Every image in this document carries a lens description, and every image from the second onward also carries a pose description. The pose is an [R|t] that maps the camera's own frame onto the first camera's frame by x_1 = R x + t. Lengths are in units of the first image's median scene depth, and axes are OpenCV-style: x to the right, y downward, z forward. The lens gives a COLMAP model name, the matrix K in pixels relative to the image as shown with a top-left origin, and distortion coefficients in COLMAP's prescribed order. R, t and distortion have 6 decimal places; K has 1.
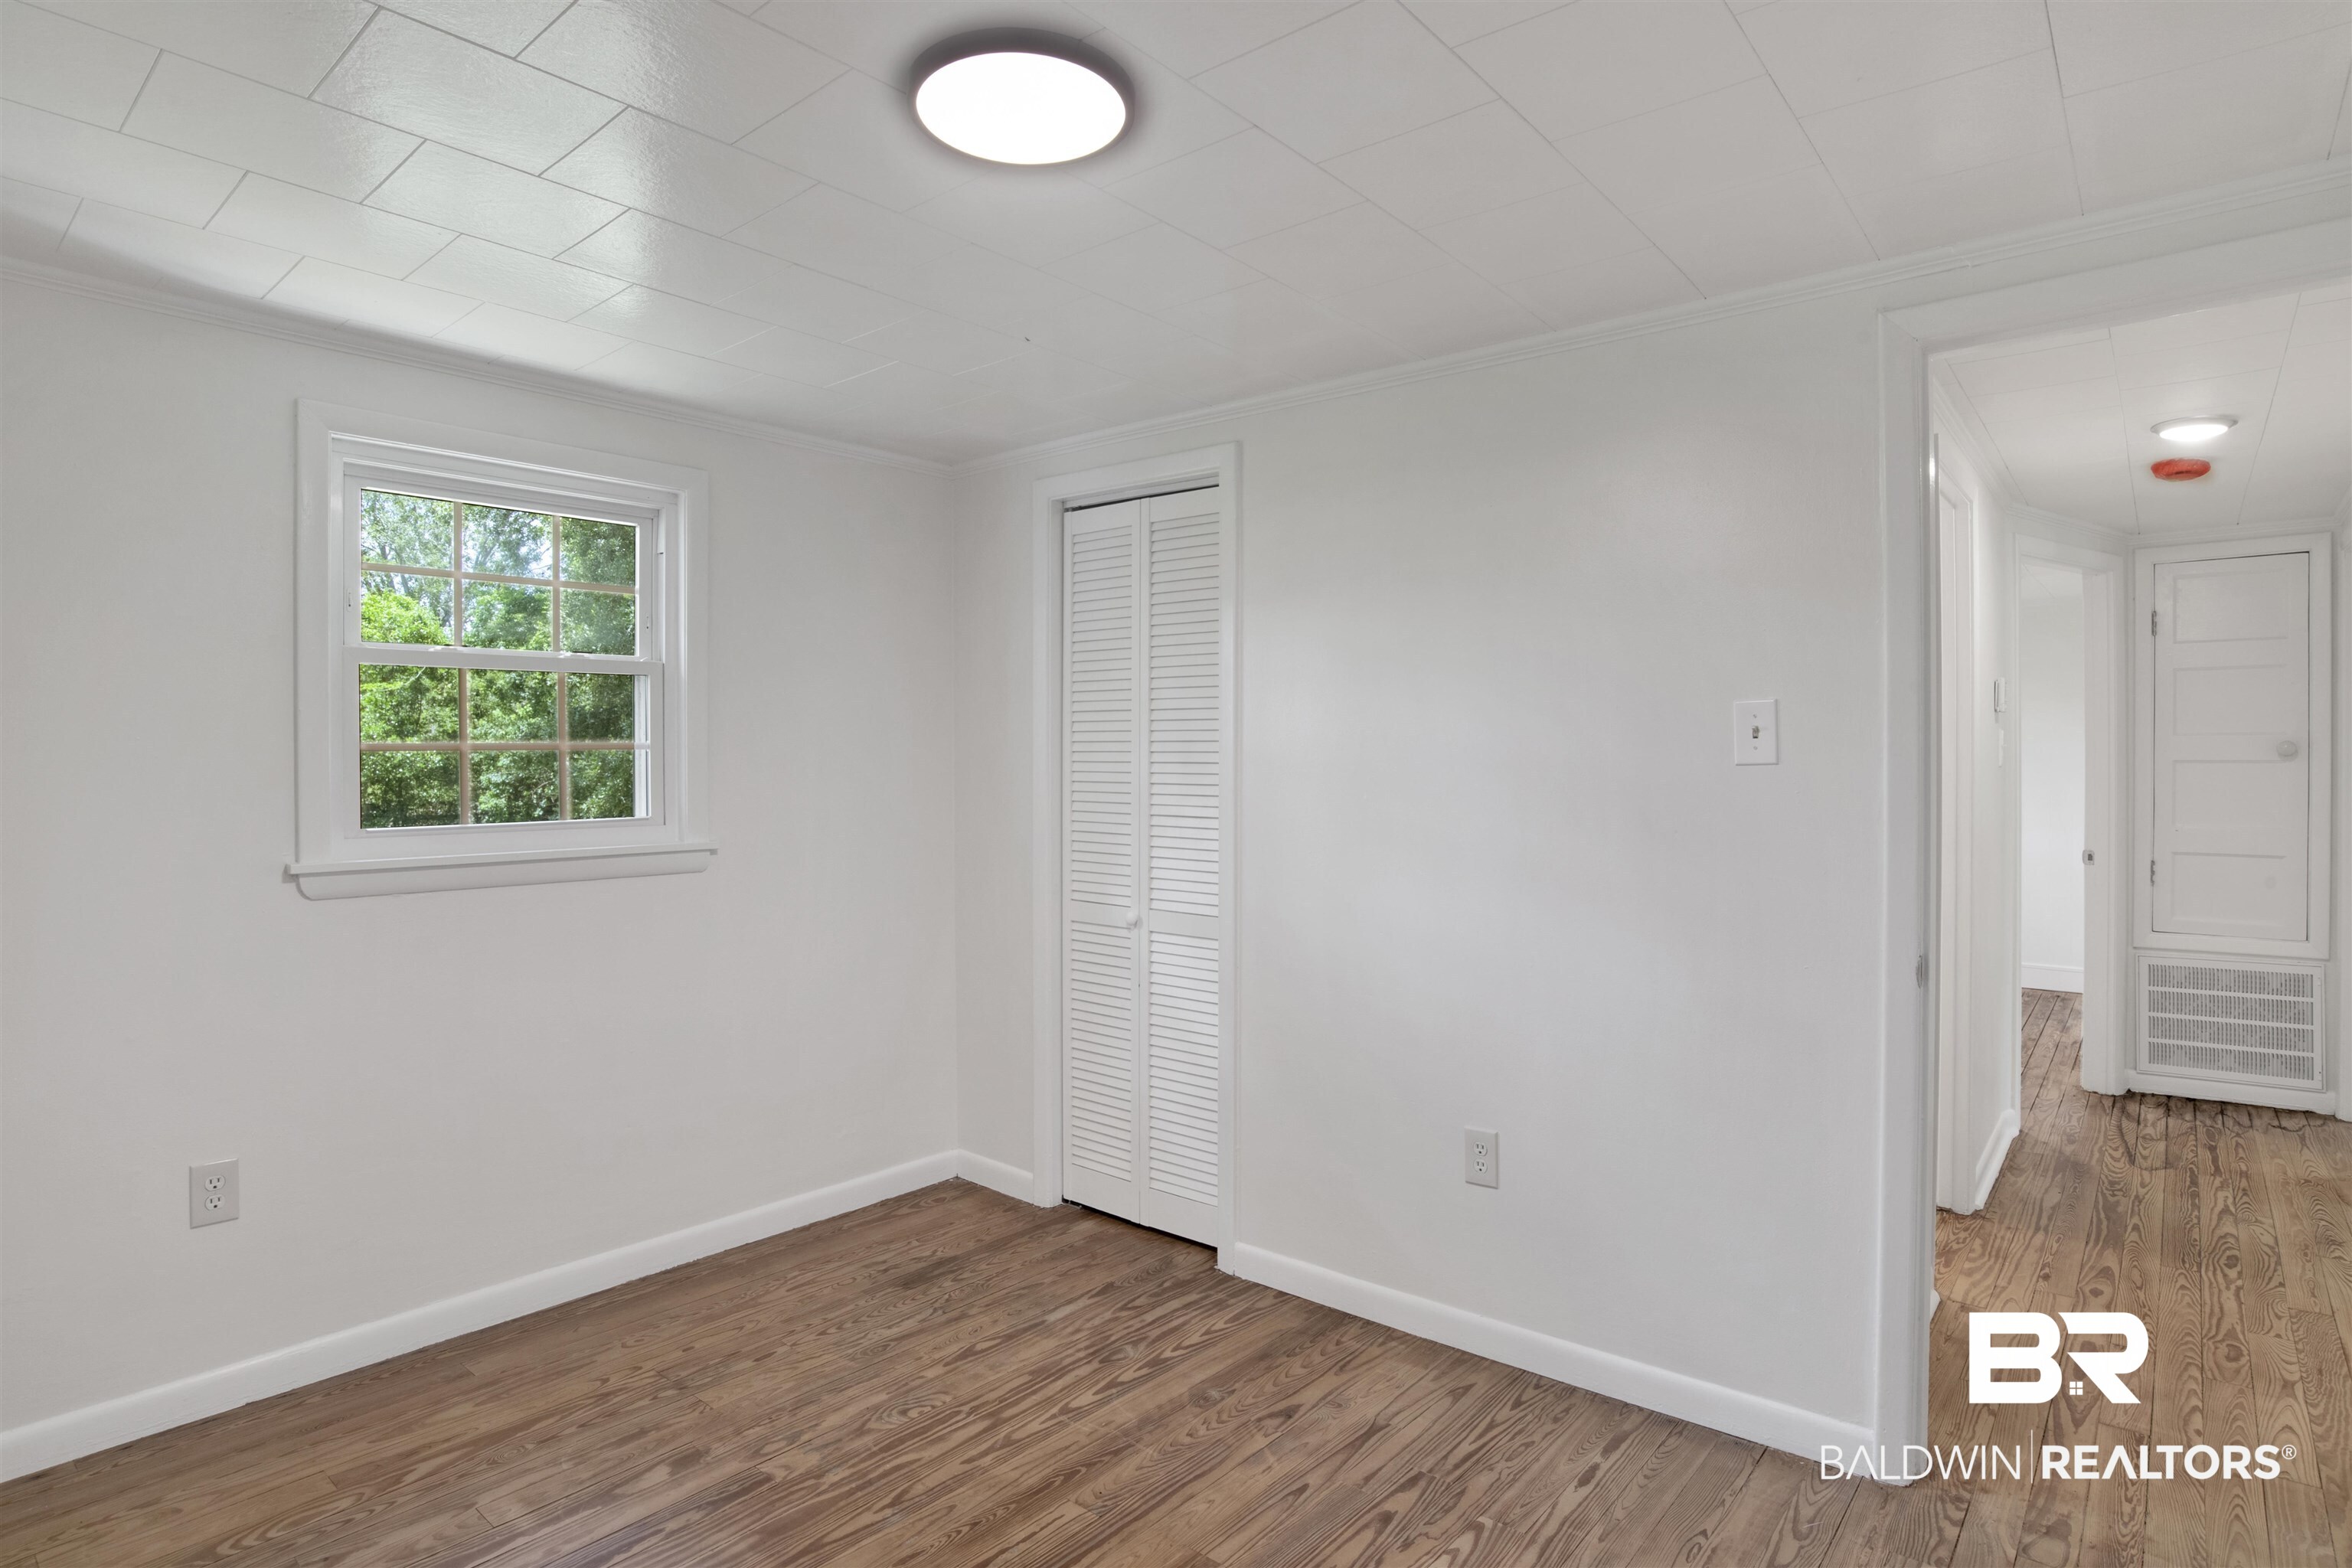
lens RADIAL K [[1237.8, 0, 1181.8], [0, 1237.8, 761.3], [0, 0, 1]] dist [-0.073473, 0.024582]
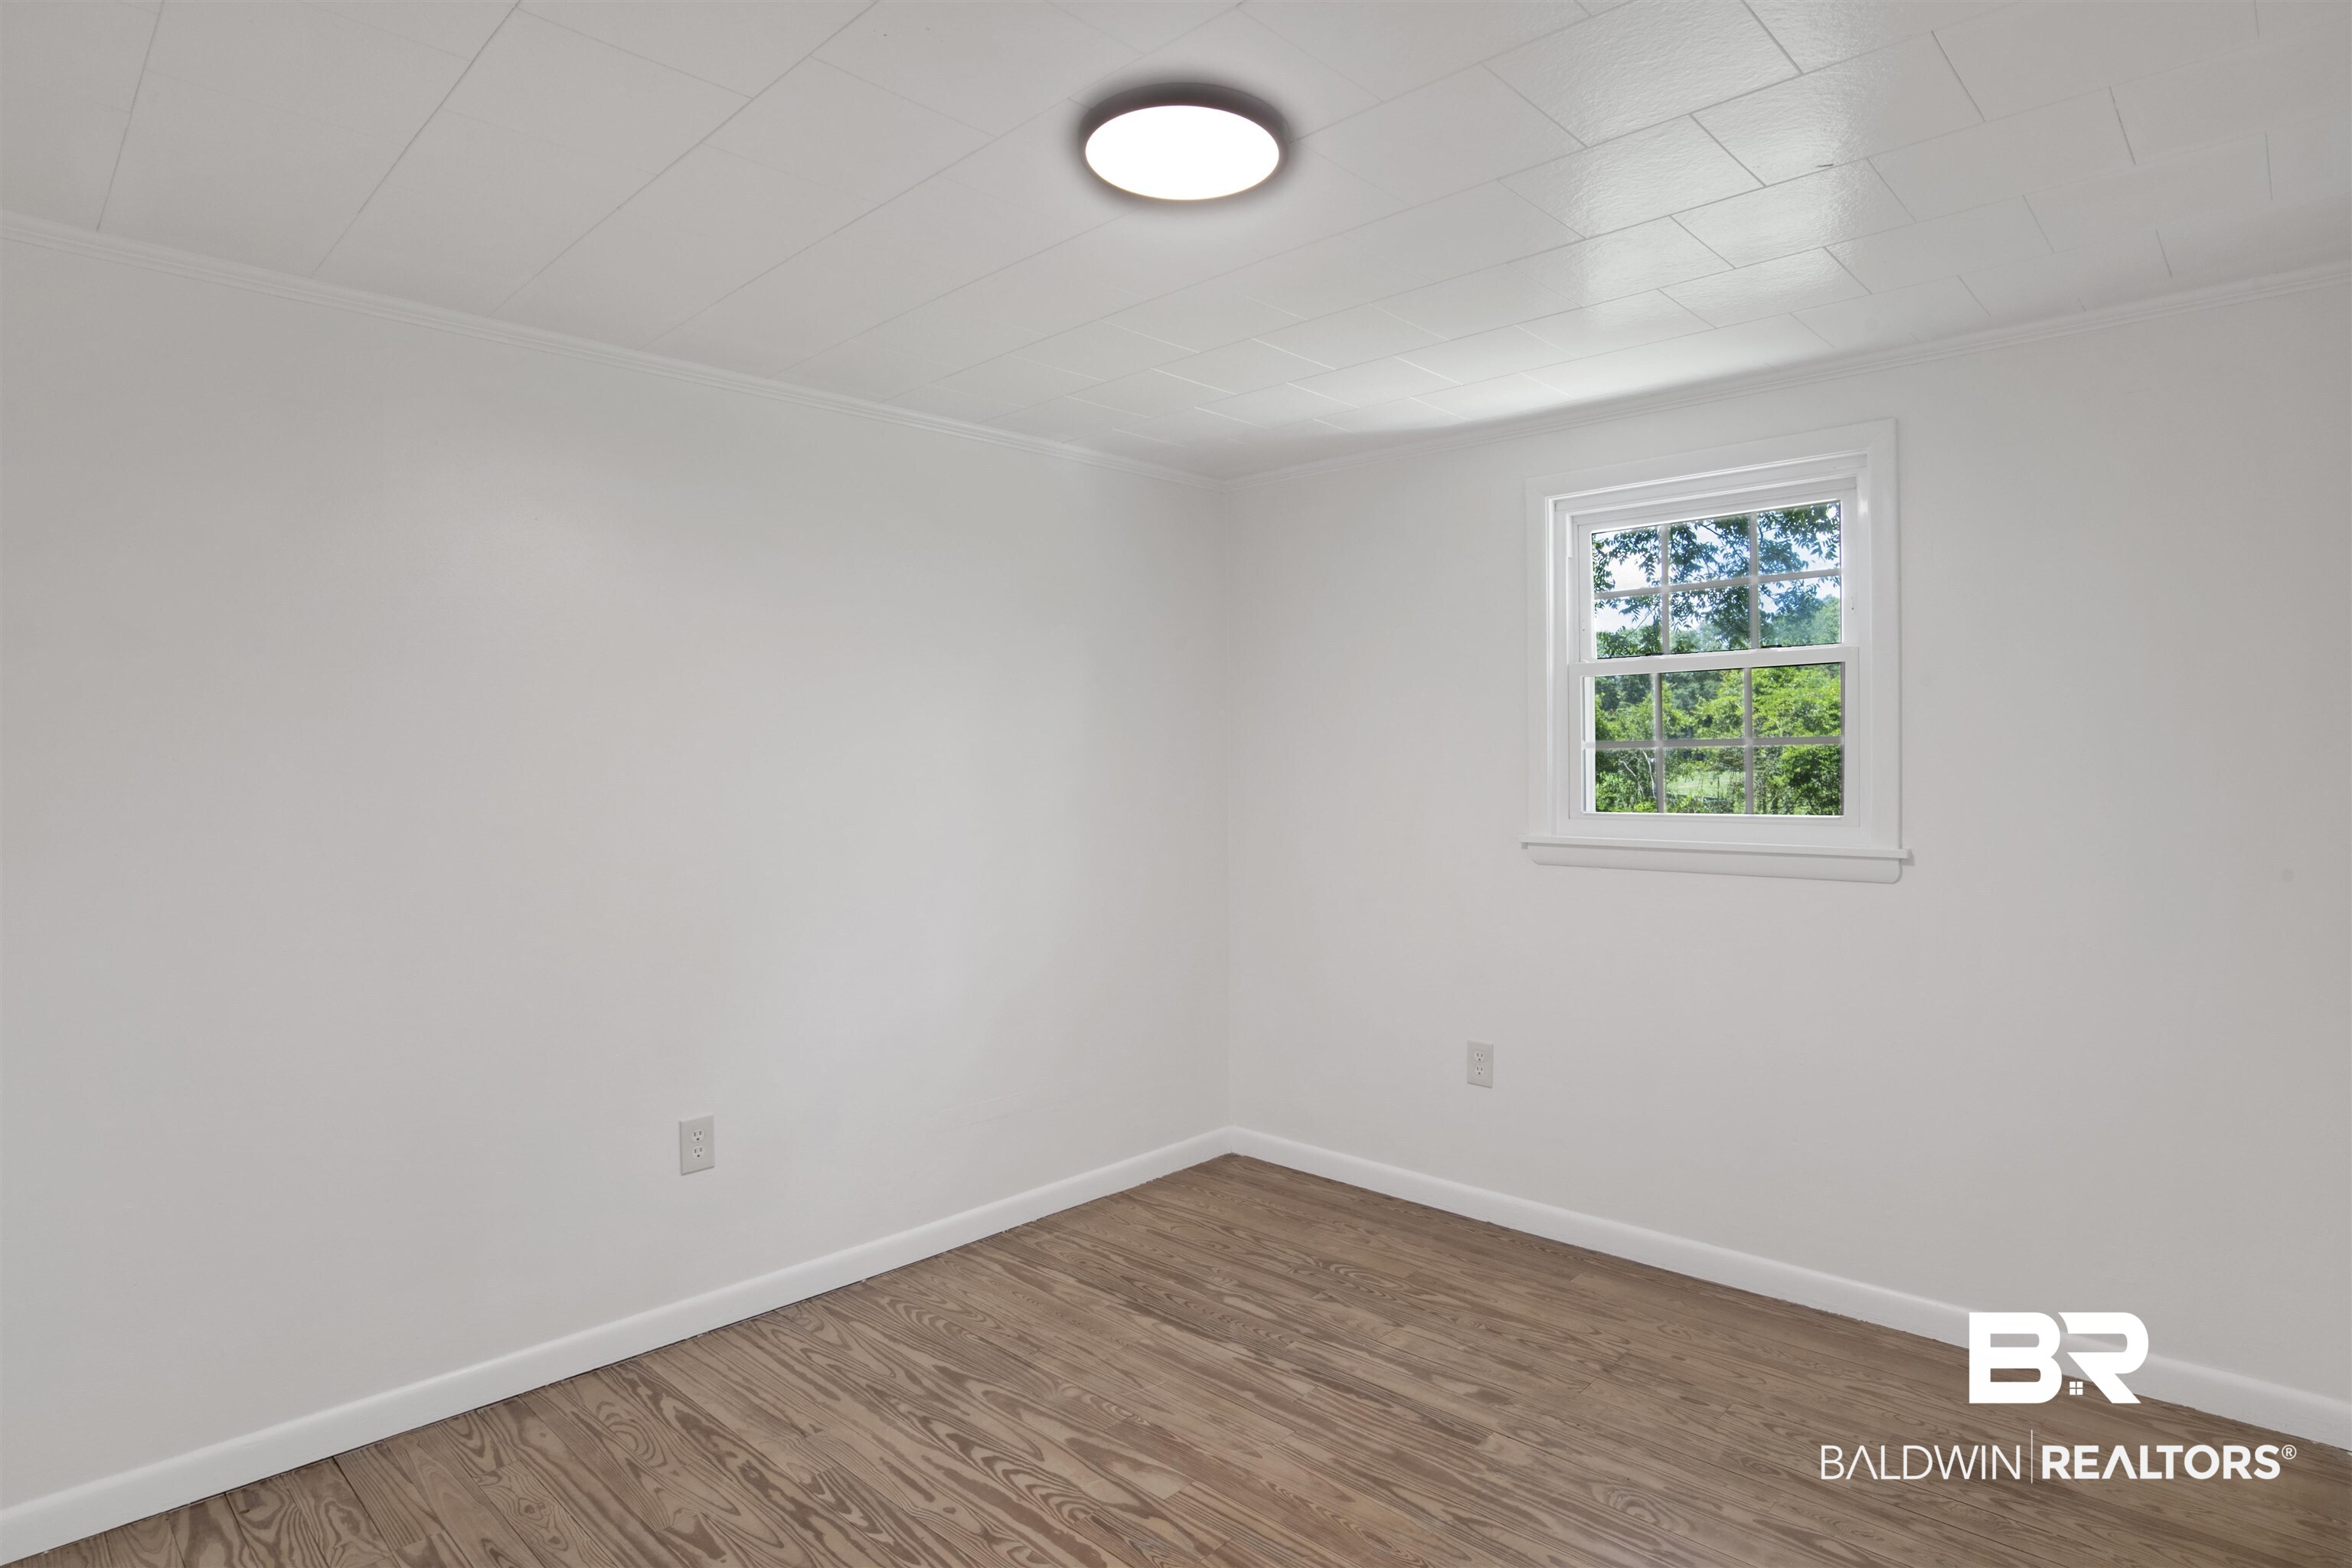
lens RADIAL K [[1237.8, 0, 1181.8], [0, 1237.8, 761.3], [0, 0, 1]] dist [-0.073473, 0.024582]
pose [[-0.067428, 0.003401, -0.997718, 0.659680], [0.005441, 0.999981, 0.003041, -0.001502], [0.997709, -0.005223, -0.067445, 0.745337]]
